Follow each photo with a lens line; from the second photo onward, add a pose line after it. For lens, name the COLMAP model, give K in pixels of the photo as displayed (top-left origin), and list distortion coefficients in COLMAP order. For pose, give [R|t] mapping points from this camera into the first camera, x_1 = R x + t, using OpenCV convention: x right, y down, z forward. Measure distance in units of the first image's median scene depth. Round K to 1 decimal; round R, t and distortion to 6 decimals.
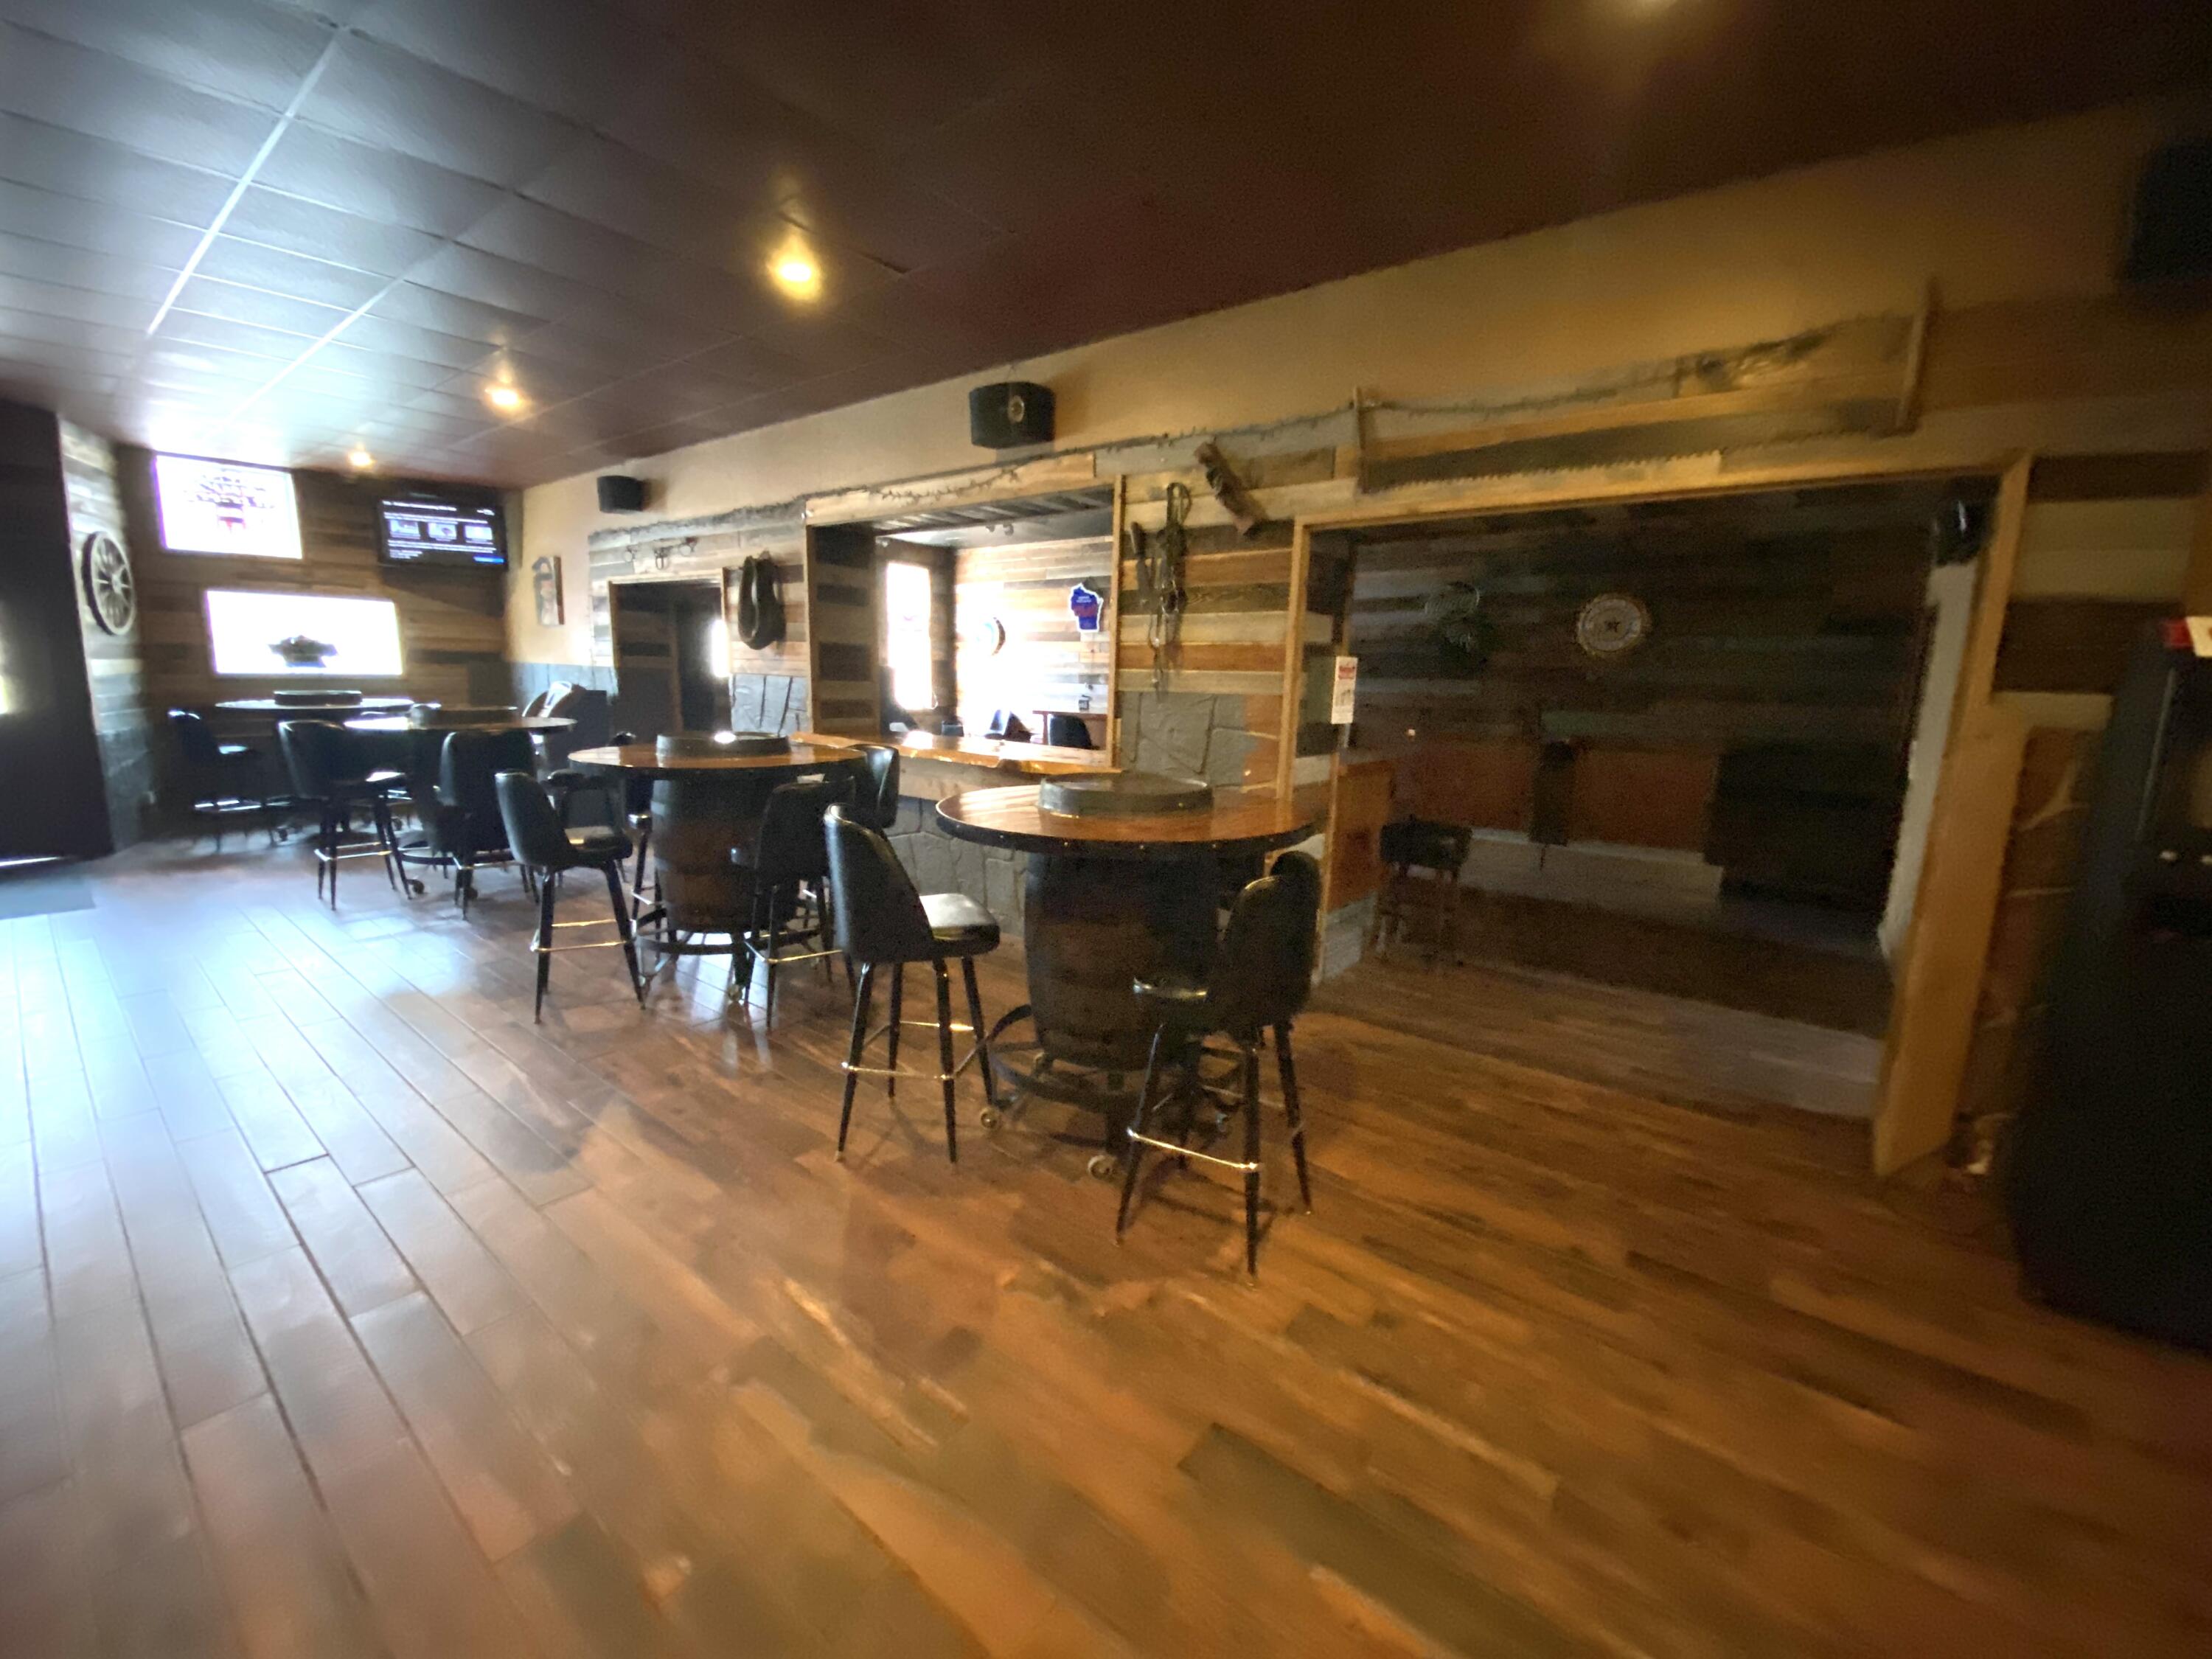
lens RADIAL K [[893.4, 0, 1105.3], [0, 893.4, 833.2], [0, 0, 1]] dist [0.026565, -0.023626]
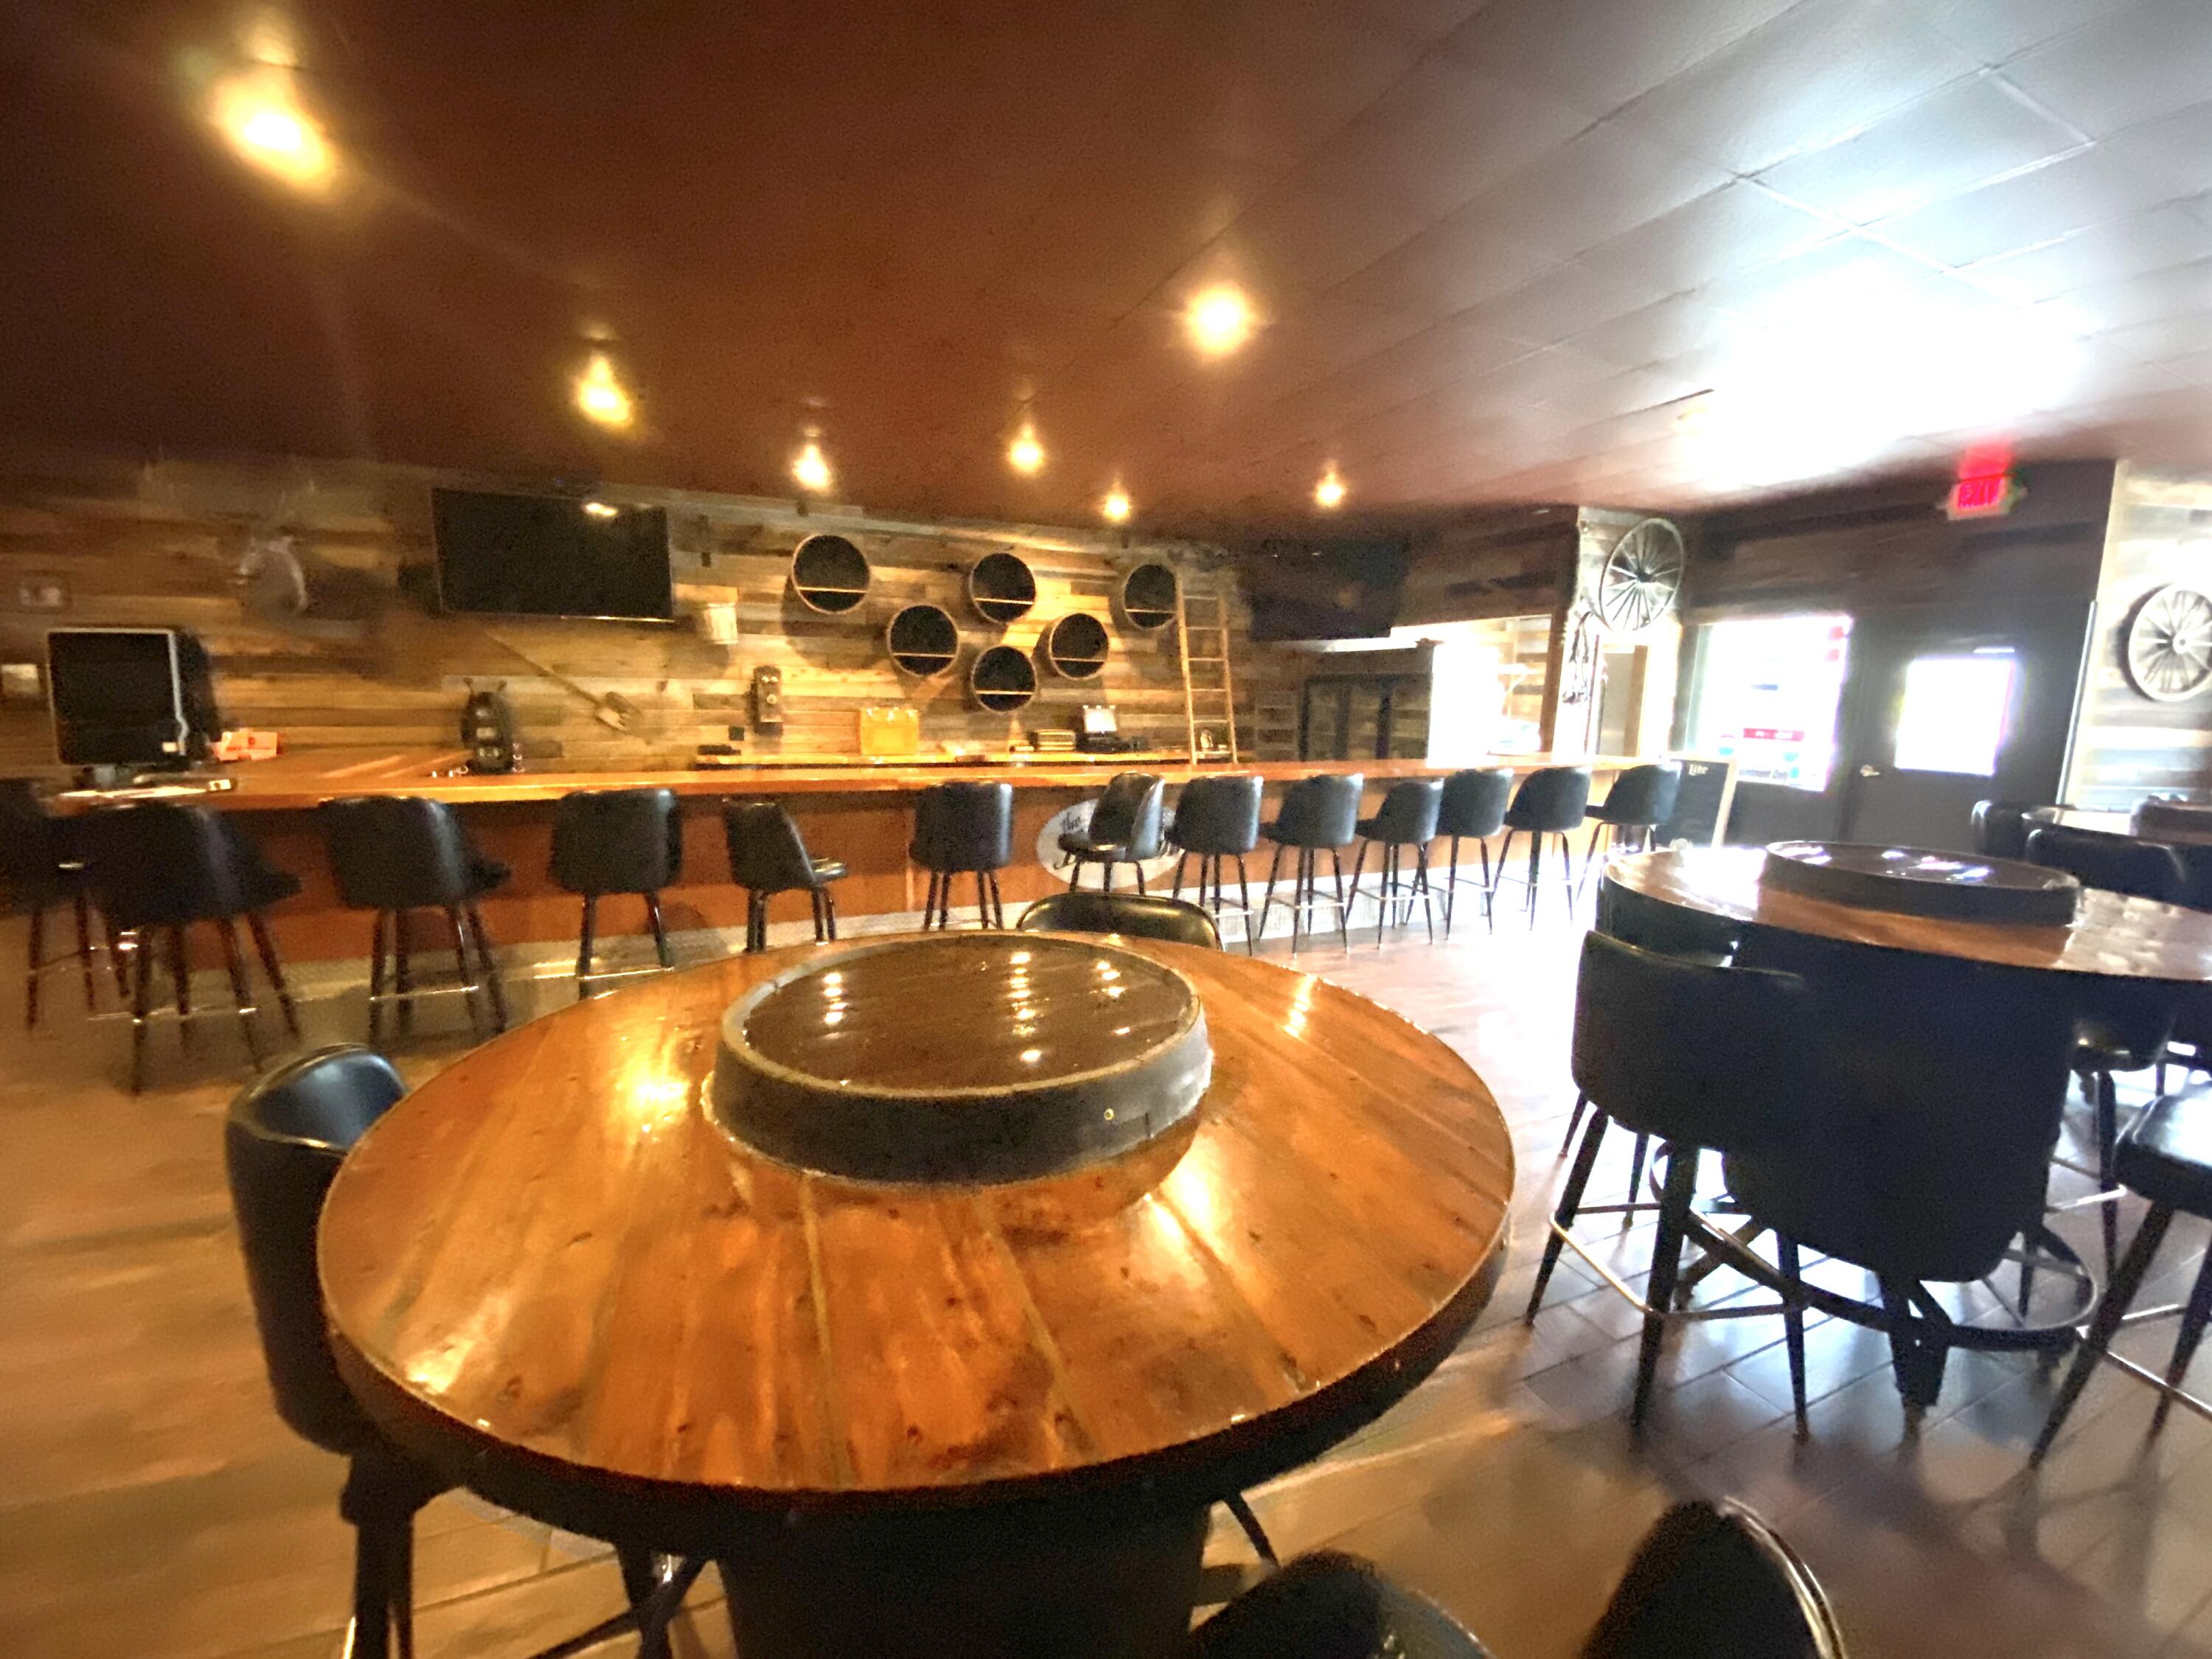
lens RADIAL K [[888.5, 0, 1101.5], [0, 888.5, 838.3], [0, 0, 1]] dist [0.026633, -0.024217]
pose [[-0.465414, 0.109045, -0.878350, 0.107960], [-0.186337, 0.958069, 0.217677, -0.076202], [0.865256, 0.264979, -0.425579, 0.429586]]
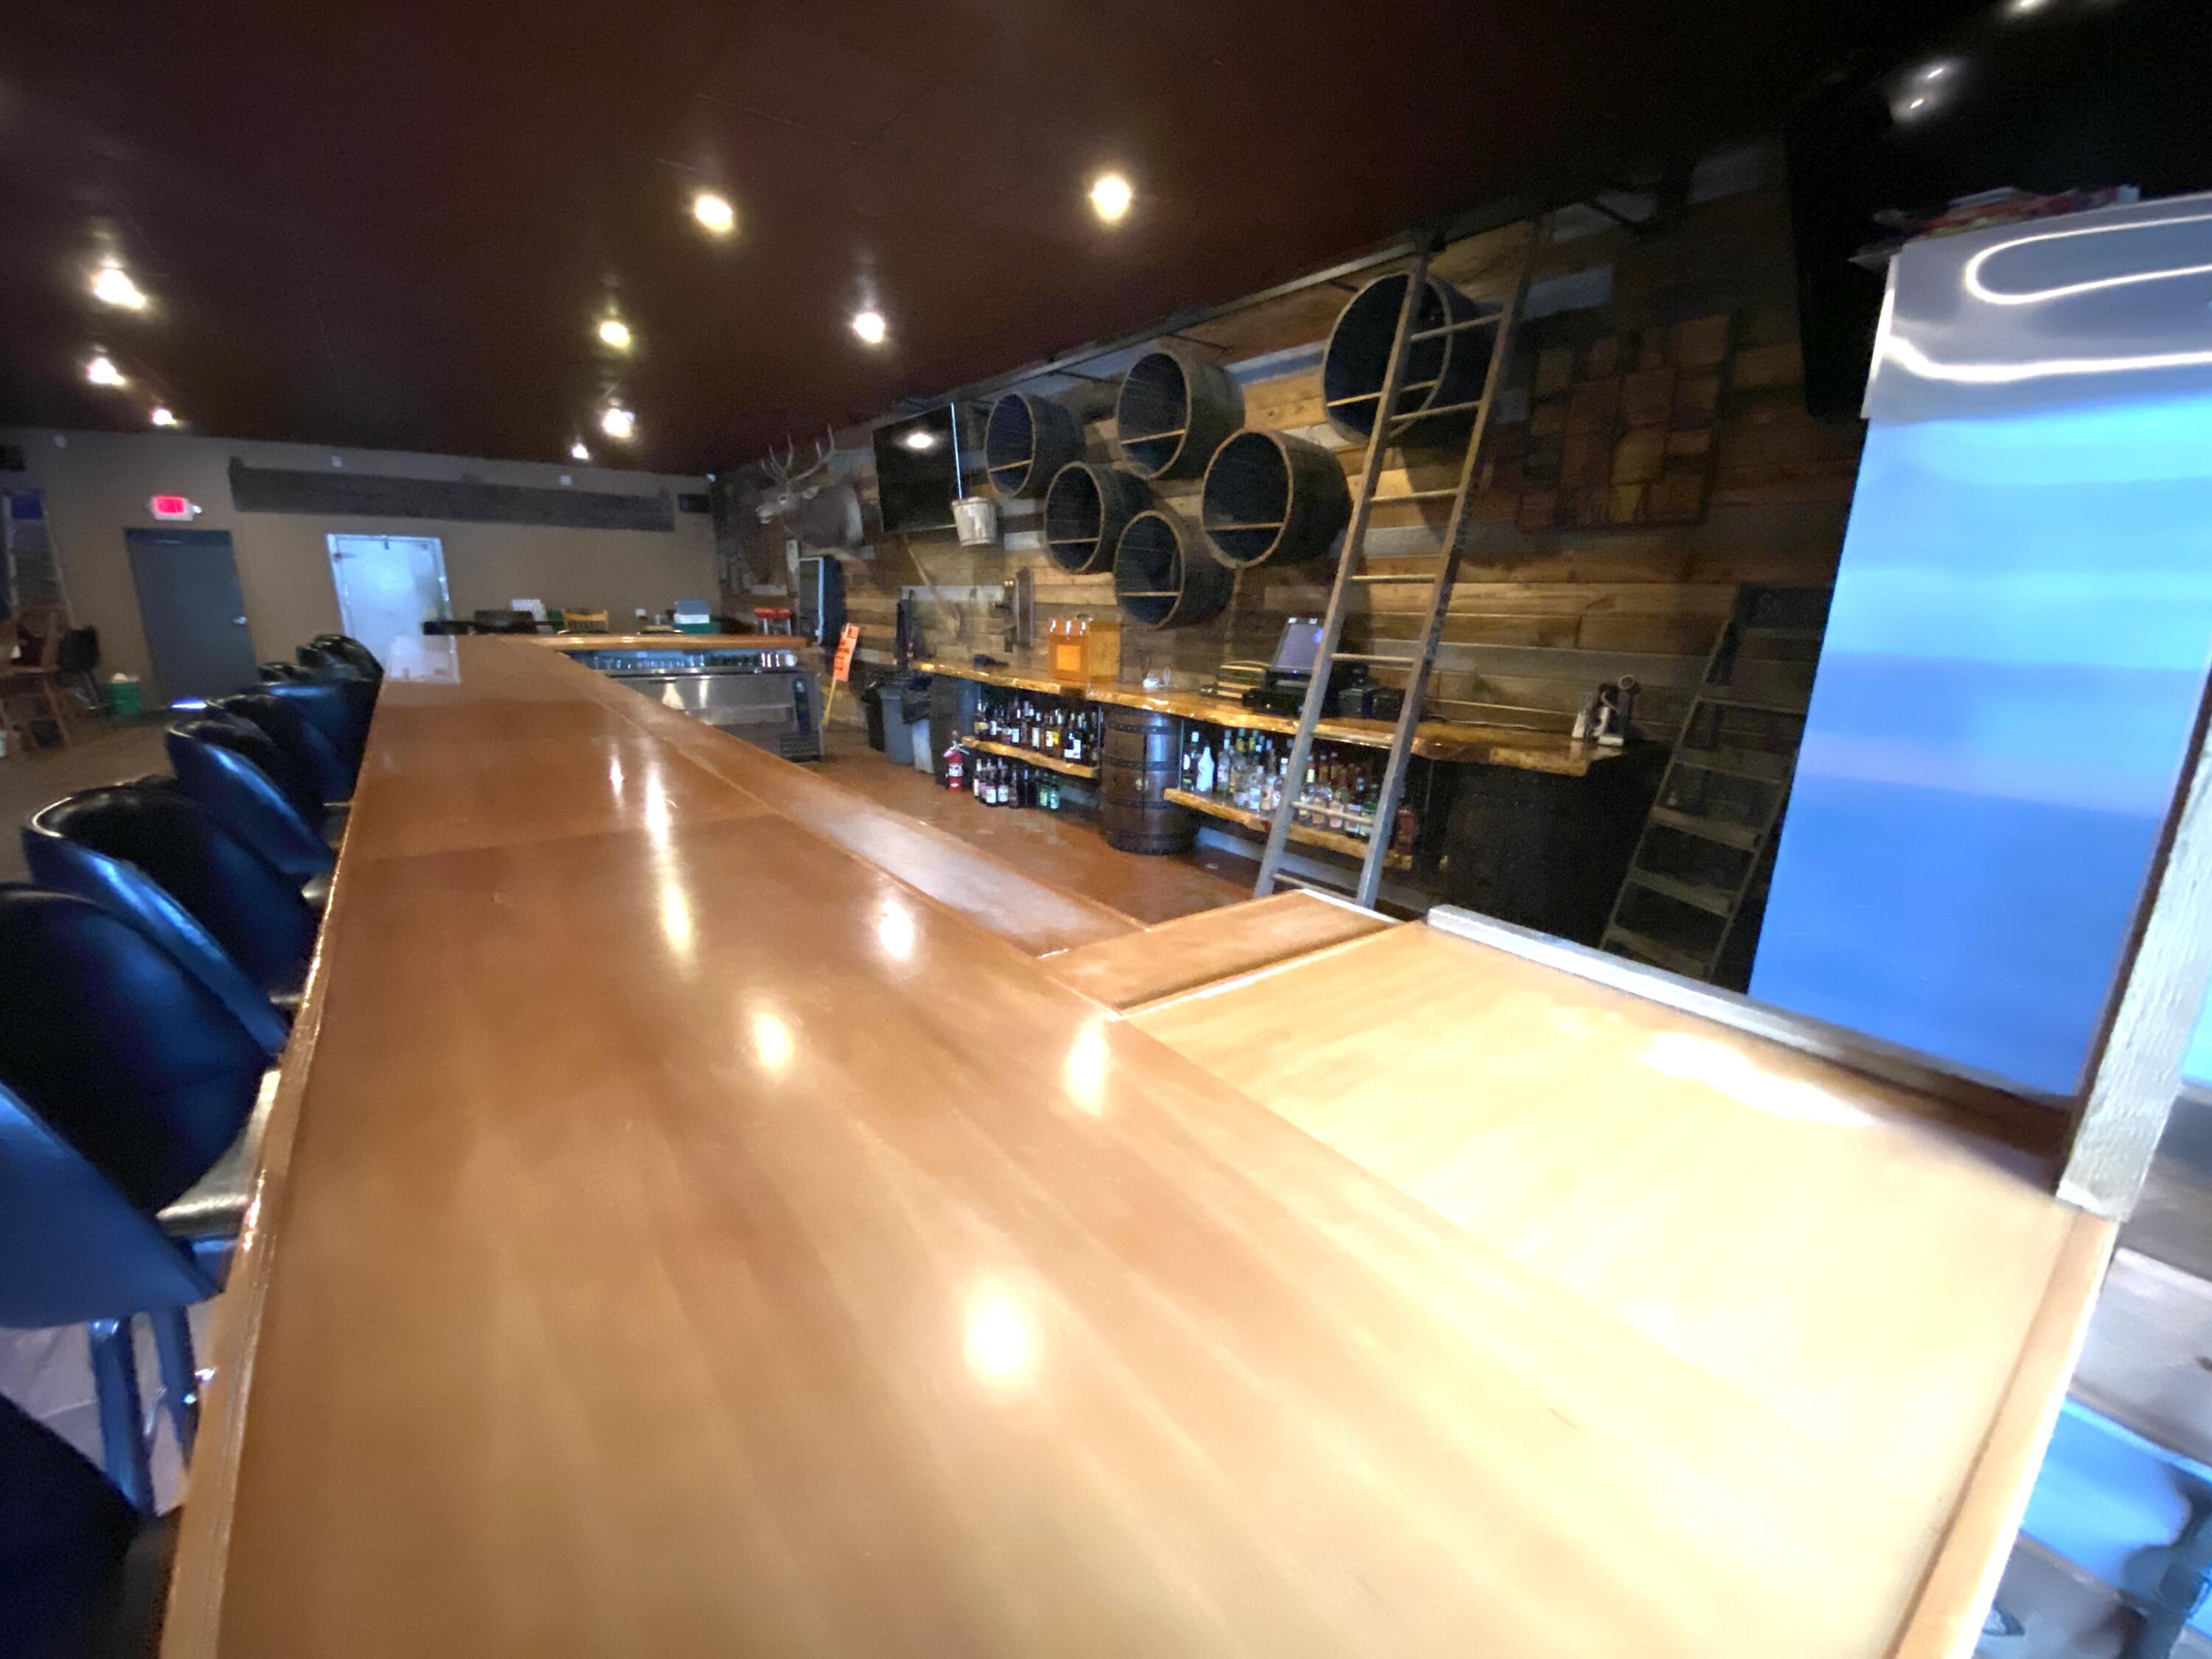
lens RADIAL K [[893.4, 0, 1105.3], [0, 893.4, 833.2], [0, 0, 1]] dist [0.026565, -0.023626]
pose [[-0.964600, -0.113292, 0.238143, -0.921529], [-0.003080, 0.907799, 0.419393, -0.109379], [-0.263700, 0.403813, -0.876012, 0.502080]]
